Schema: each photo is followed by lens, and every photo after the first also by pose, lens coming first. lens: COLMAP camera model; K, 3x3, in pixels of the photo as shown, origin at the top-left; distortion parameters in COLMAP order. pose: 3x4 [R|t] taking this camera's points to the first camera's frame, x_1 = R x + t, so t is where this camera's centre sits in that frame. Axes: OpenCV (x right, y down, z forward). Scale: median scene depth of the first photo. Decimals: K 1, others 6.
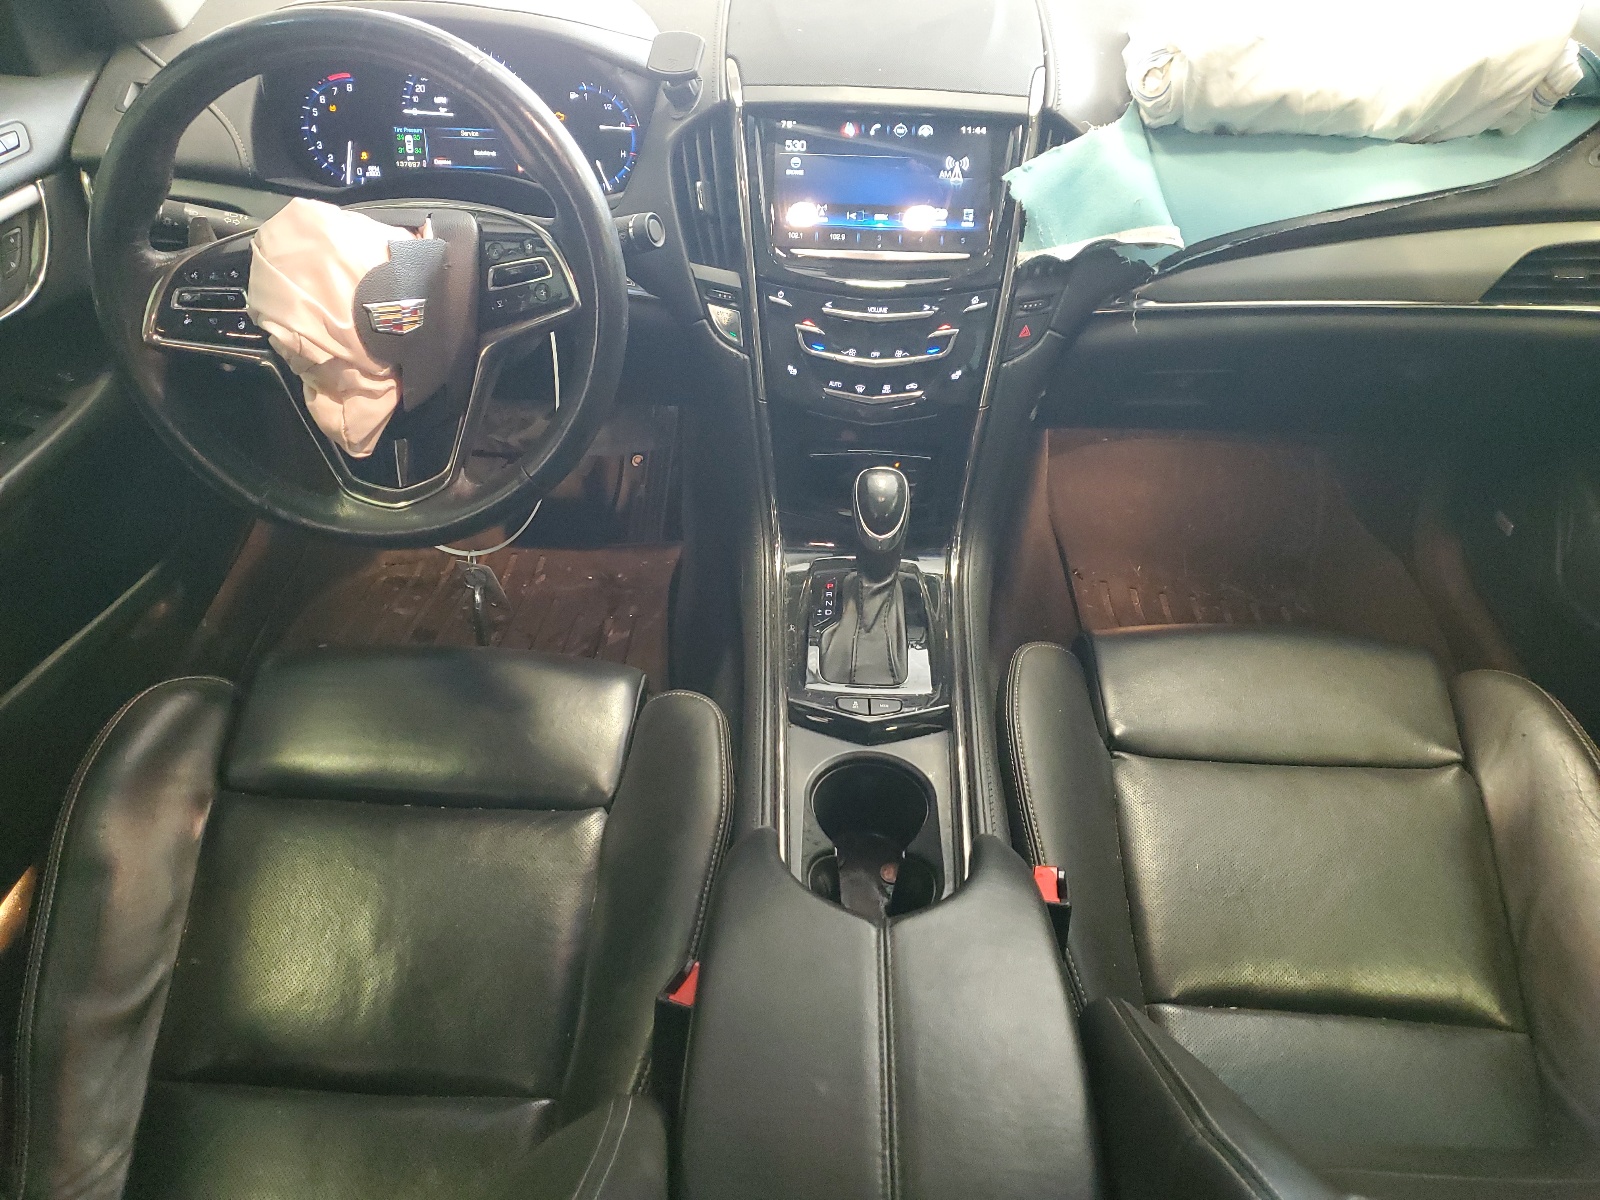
lens RADIAL K [[1216.9, 0, 800.0], [0, 1216.9, 599.2], [0, 0, 1]] dist [-0.002629, 0.001827]
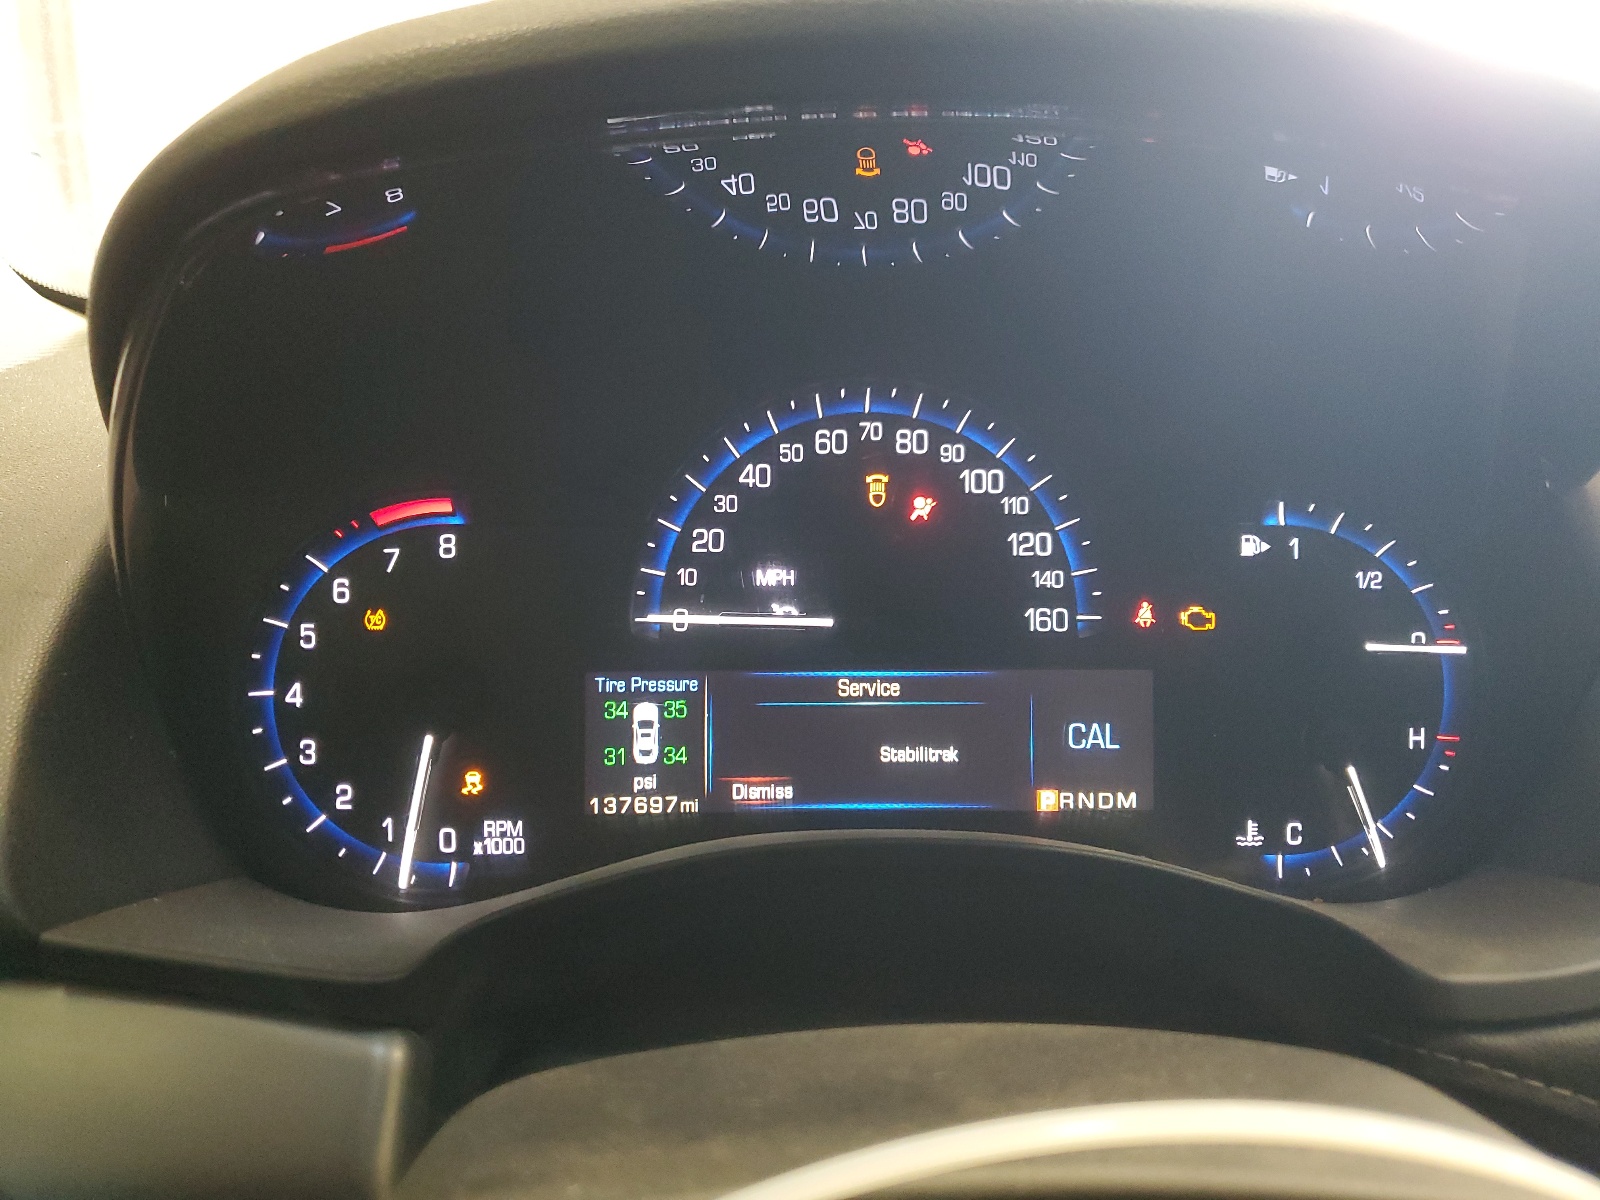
lens RADIAL K [[1216.9, 0, 801.0], [0, 1216.9, 600.3], [0, 0, 1]] dist [-0.002629, 0.001827]
pose [[0.935716, -0.019980, -0.352187, -0.193667], [-0.101585, 0.940837, -0.323274, -0.318731], [0.337810, 0.338269, 0.878327, 0.766049]]
